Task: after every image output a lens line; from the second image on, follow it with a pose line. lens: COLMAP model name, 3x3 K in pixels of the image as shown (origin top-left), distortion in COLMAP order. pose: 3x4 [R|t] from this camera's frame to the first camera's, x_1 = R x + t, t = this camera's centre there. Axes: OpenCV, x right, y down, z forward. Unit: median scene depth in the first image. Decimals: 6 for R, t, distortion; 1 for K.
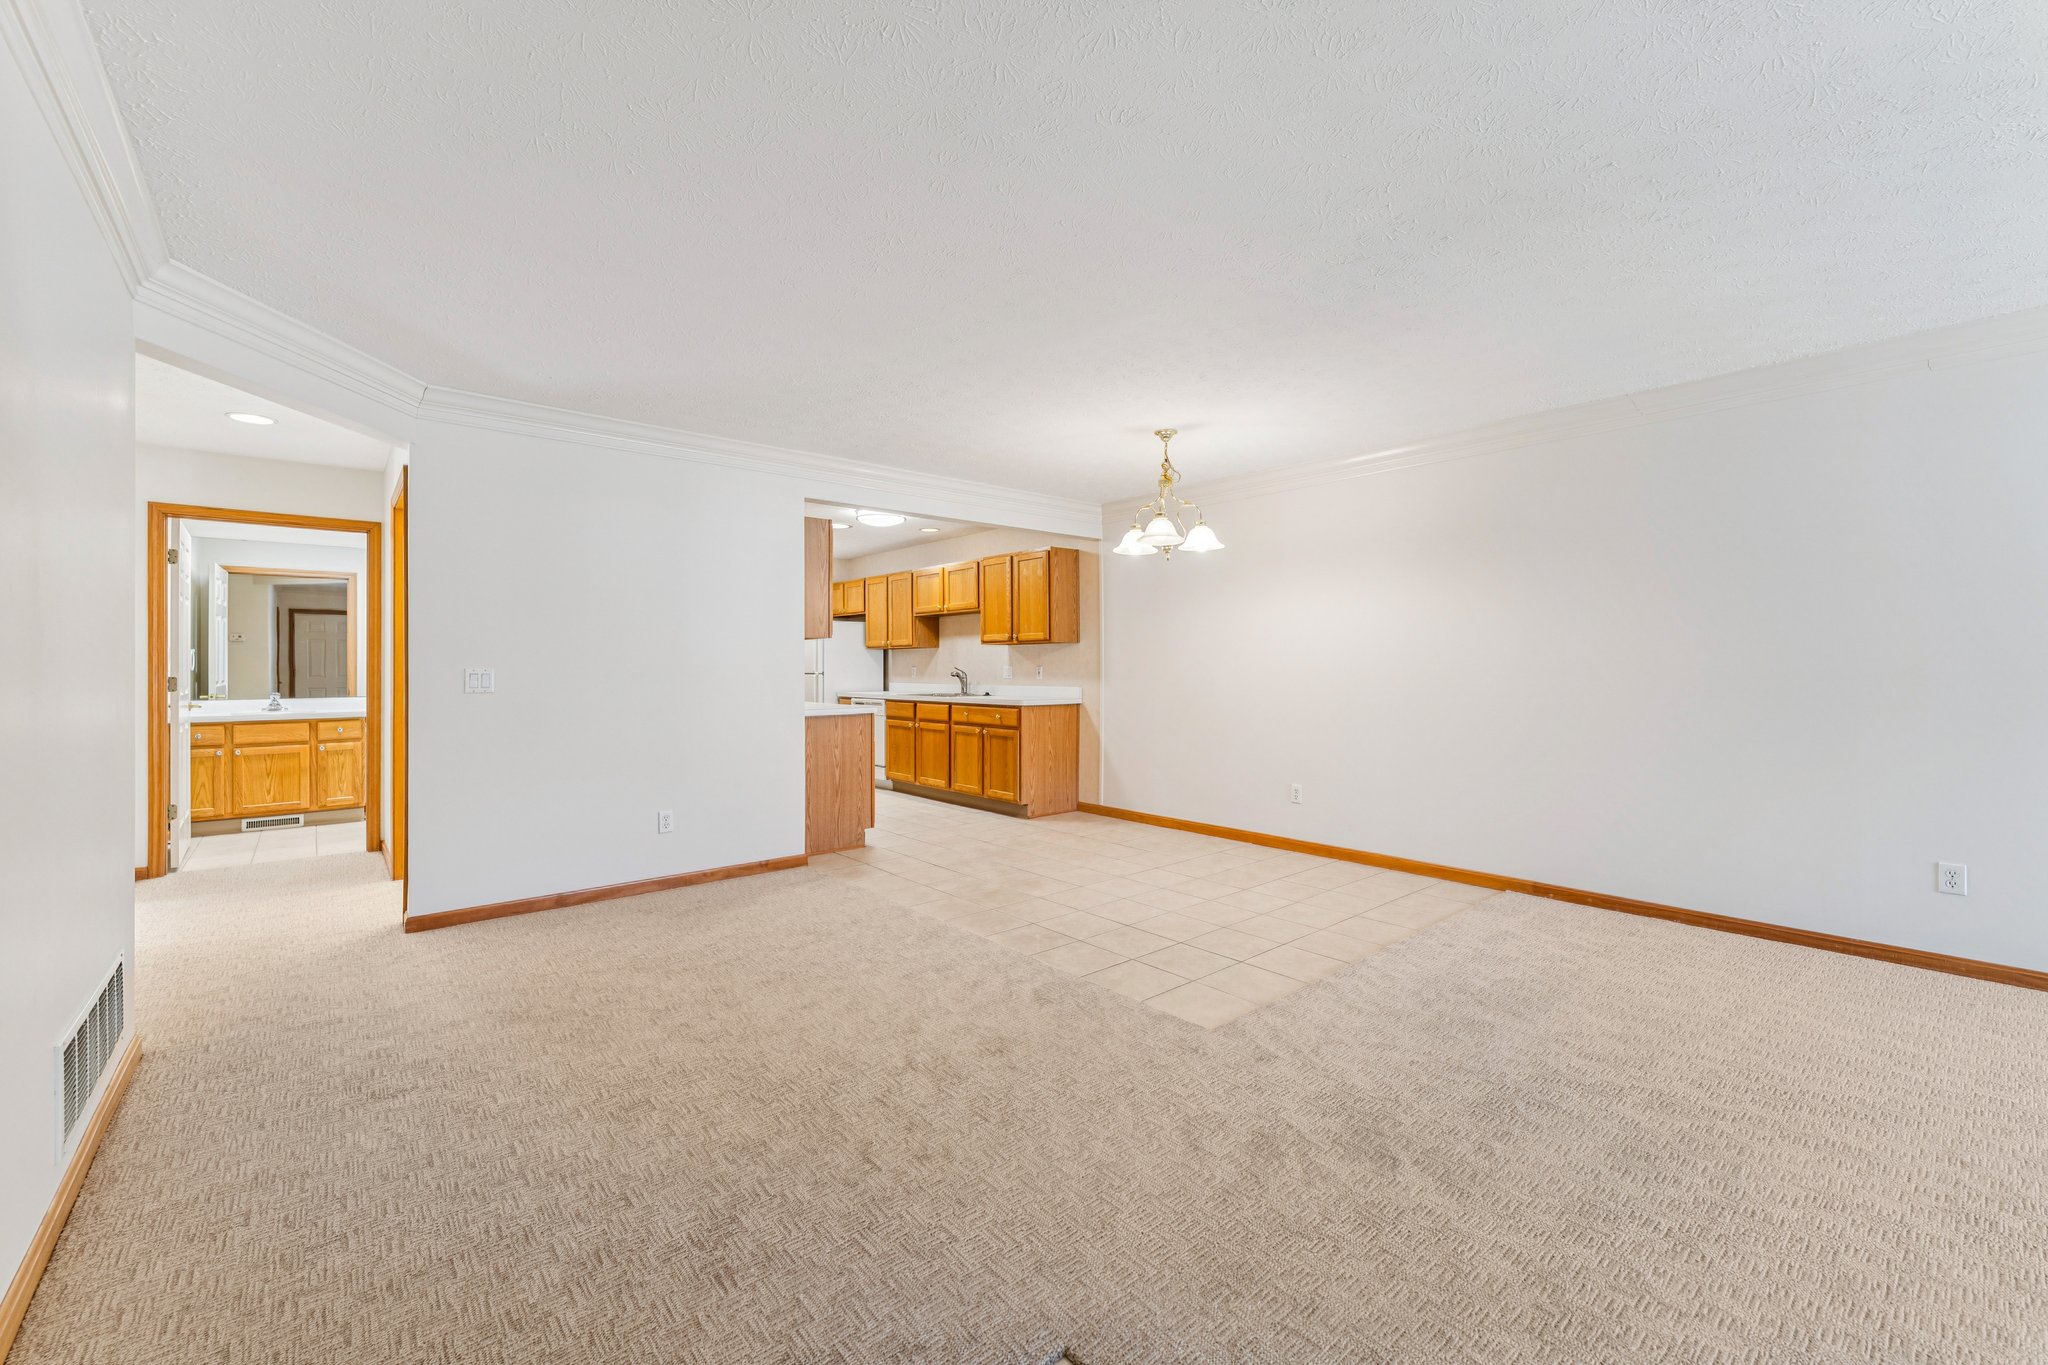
lens RADIAL K [[831.5, 0, 1017.6], [0, 831.5, 662.3], [0, 0, 1]] dist [0.000972, 0.000027]
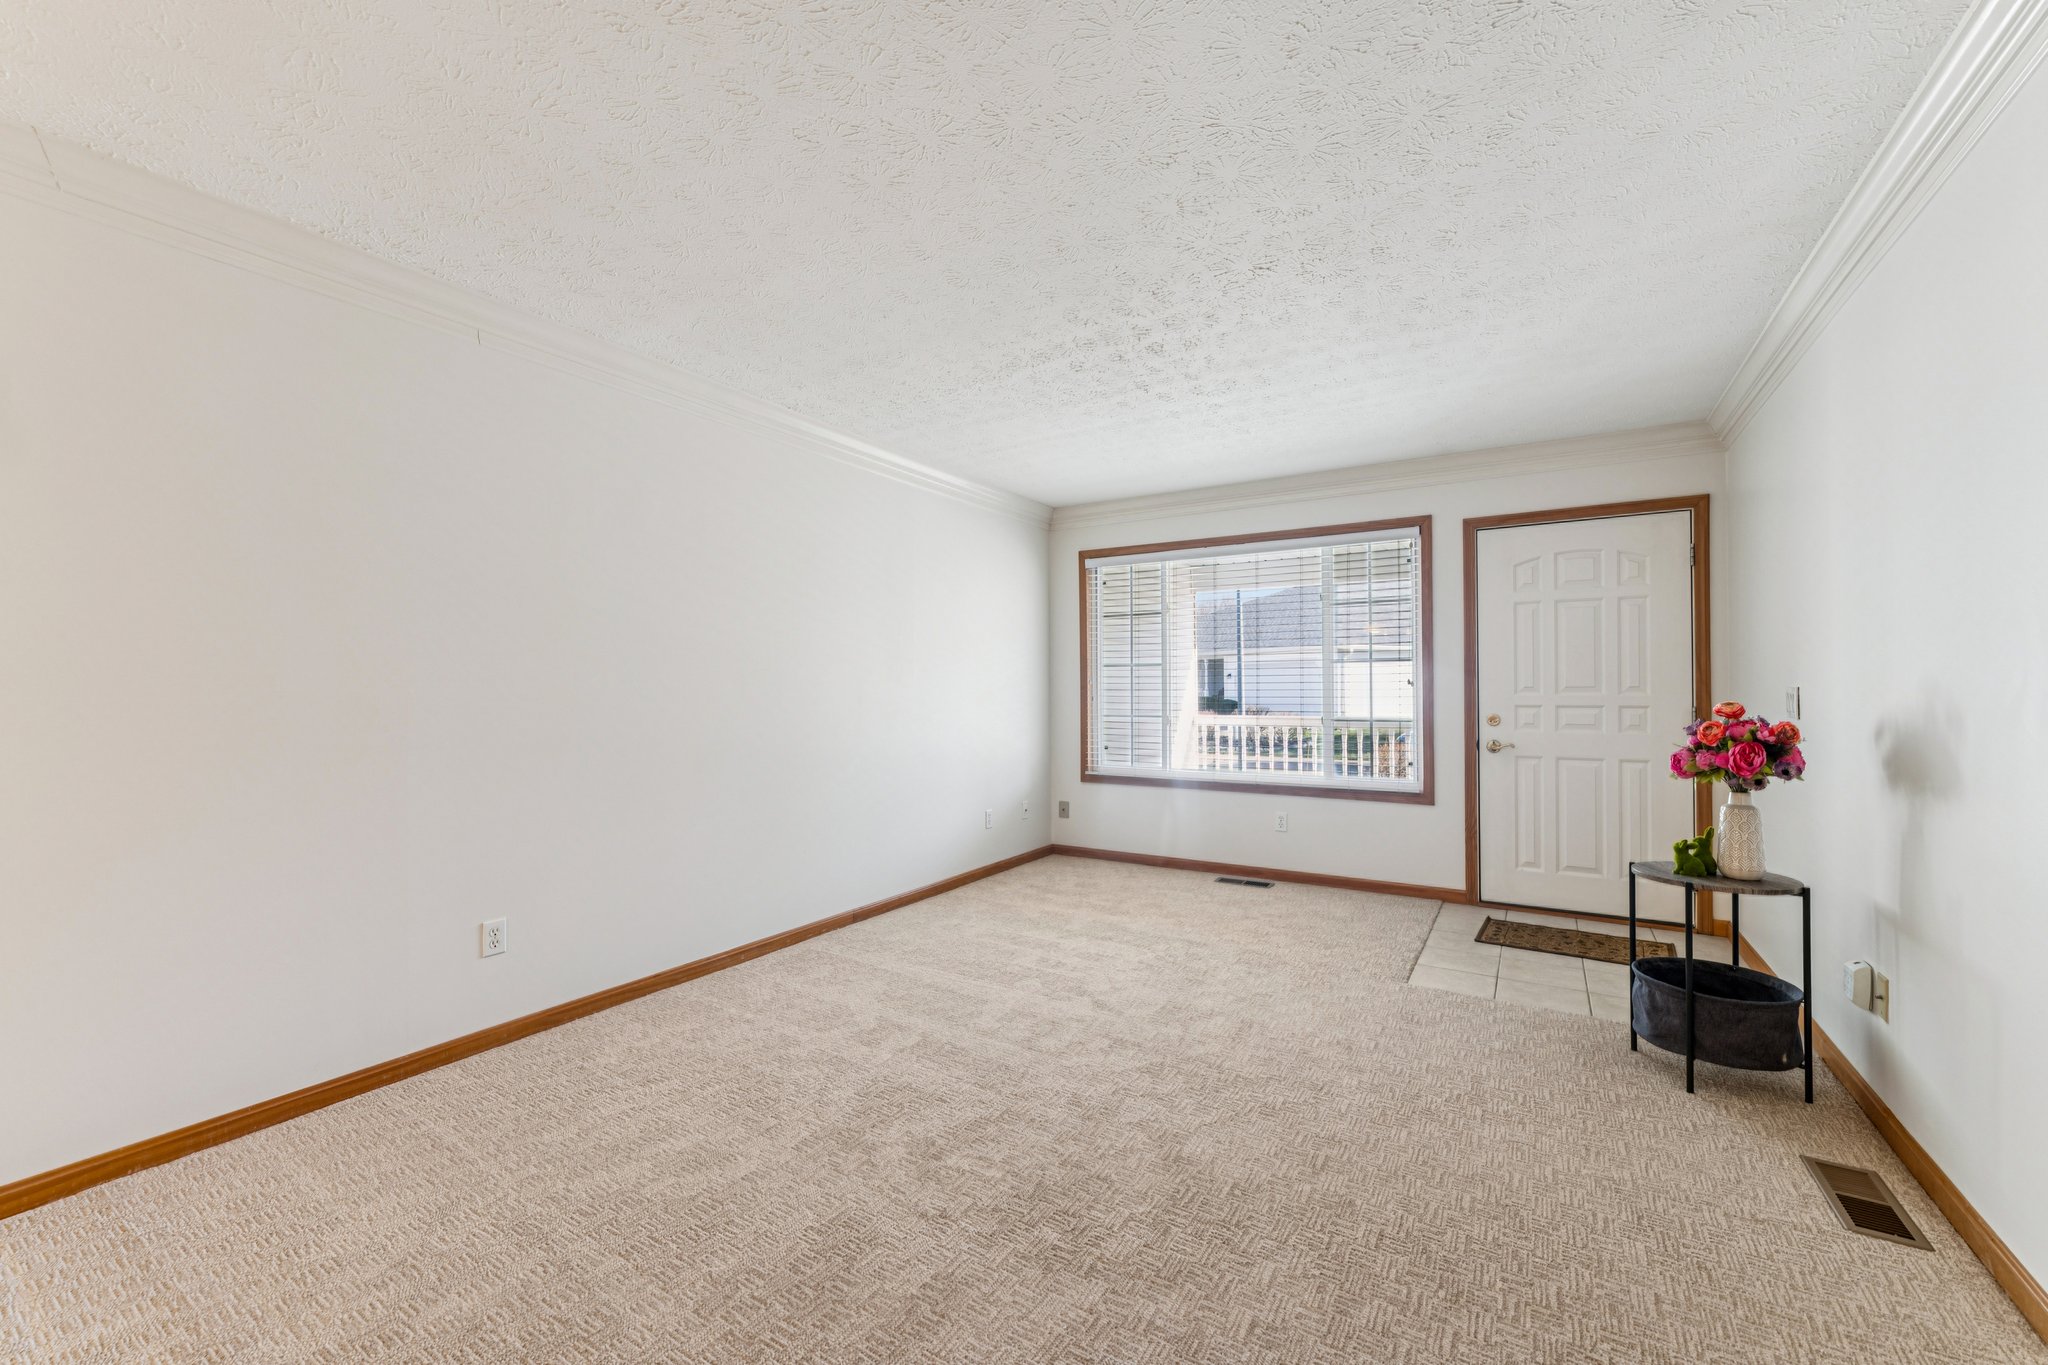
lens RADIAL K [[824.6, 0, 1021.0], [0, 824.6, 683.9], [0, 0, 1]] dist [-0.002999, -0.000203]
pose [[-0.307833, 0.009893, 0.951389, 0.112629], [0.004783, 0.999949, -0.008851, 0.004630], [-0.951428, 0.001826, -0.307865, 0.628972]]
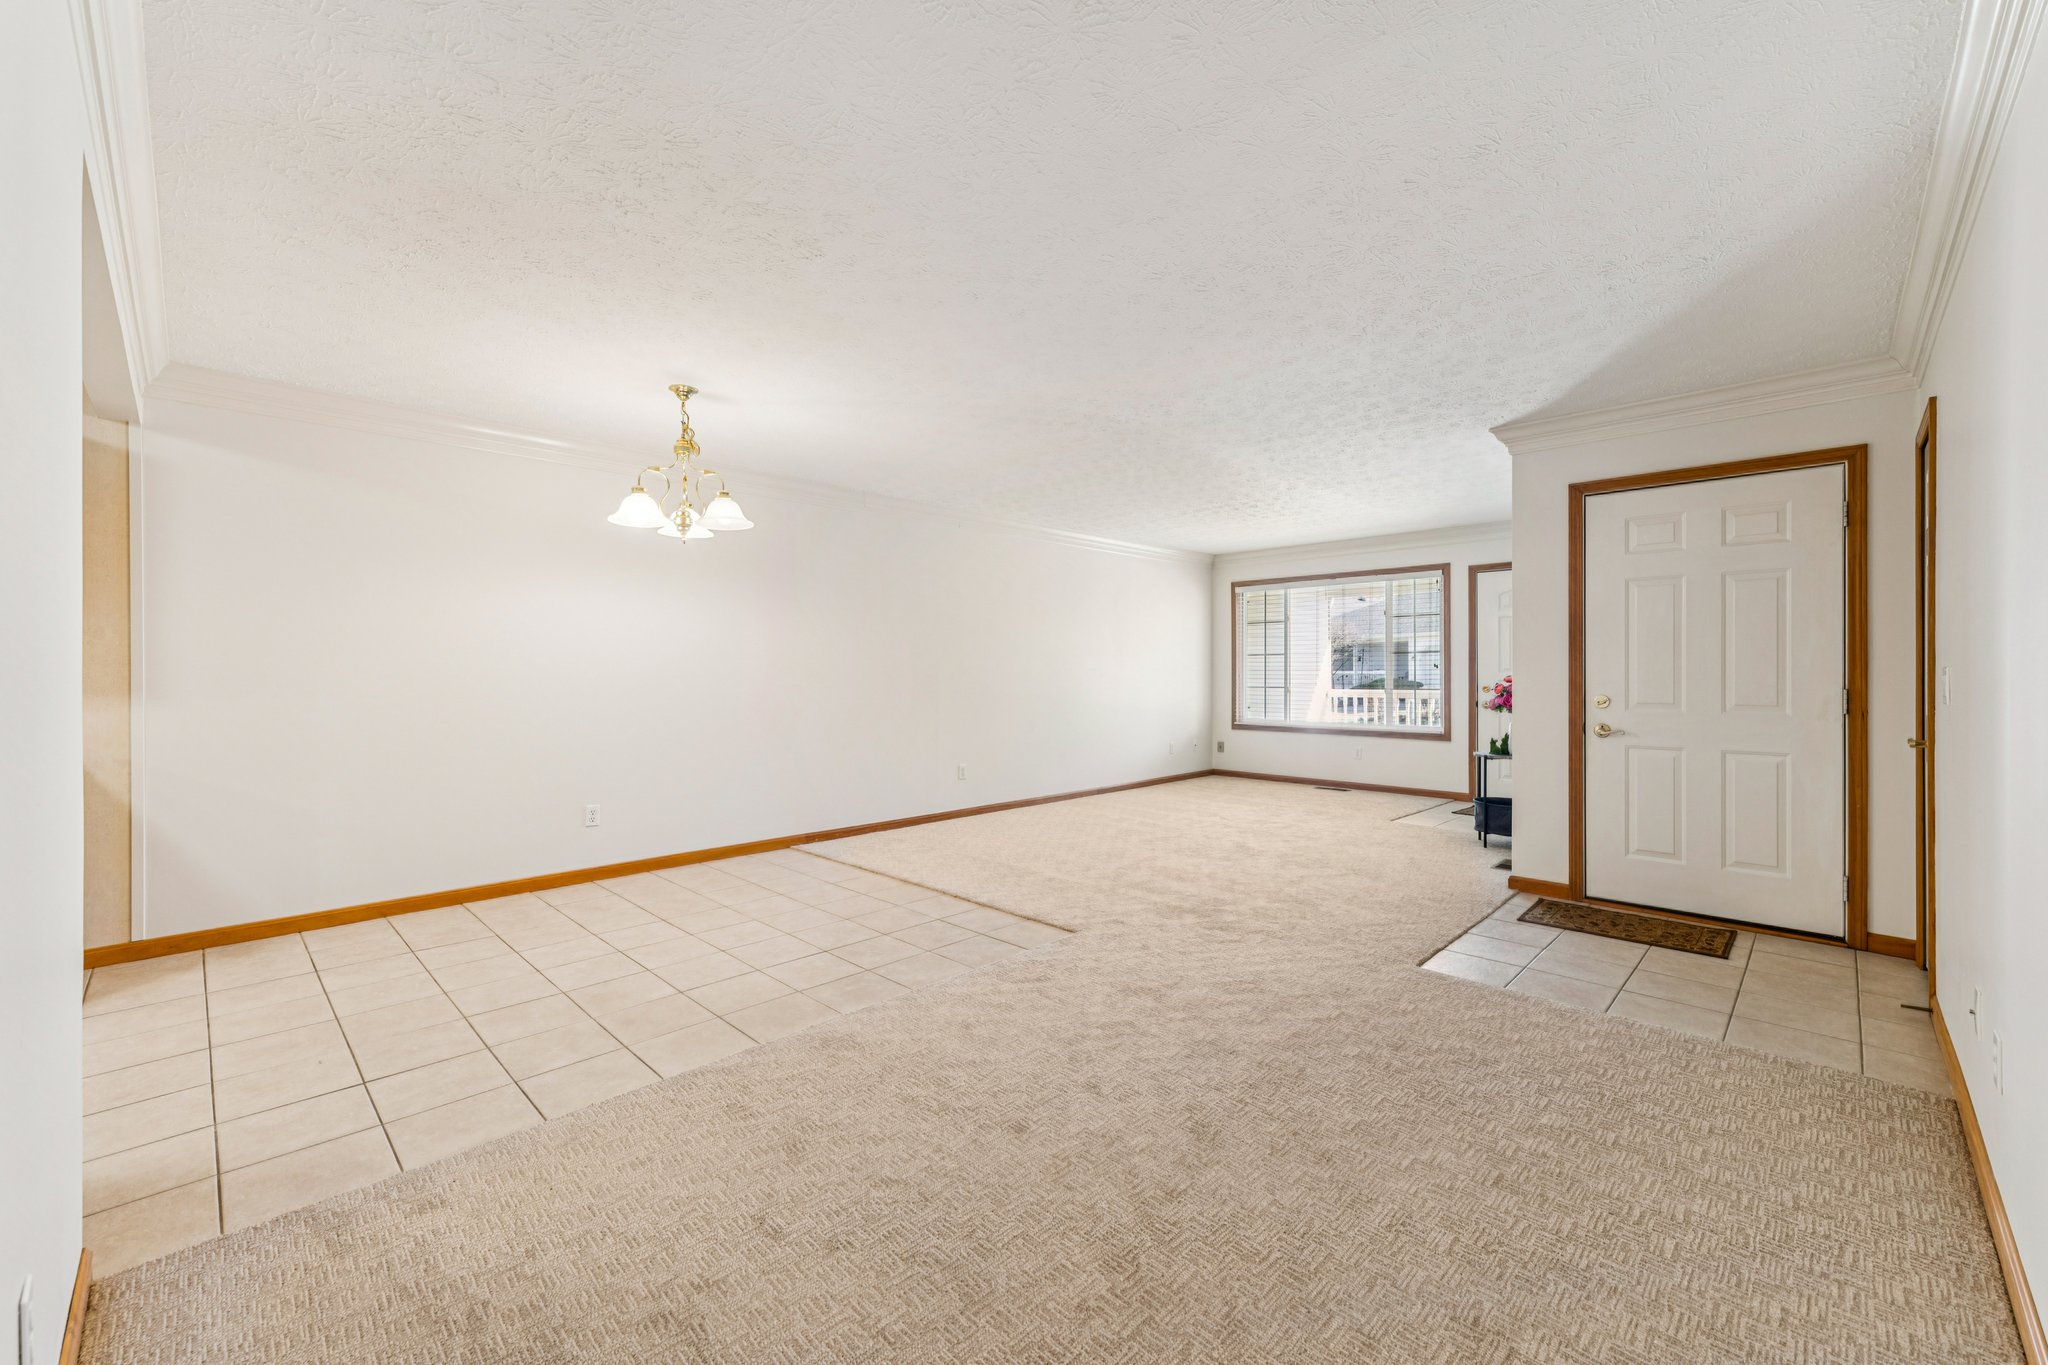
lens RADIAL K [[824.6, 0, 1021.0], [0, 824.6, 683.9], [0, 0, 1]] dist [-0.002999, -0.000203]
pose [[-0.092210, -0.012808, 0.995657, -0.805490], [0.001513, 0.999914, 0.013003, 0.010280], [-0.995738, 0.002705, -0.092183, 0.886937]]
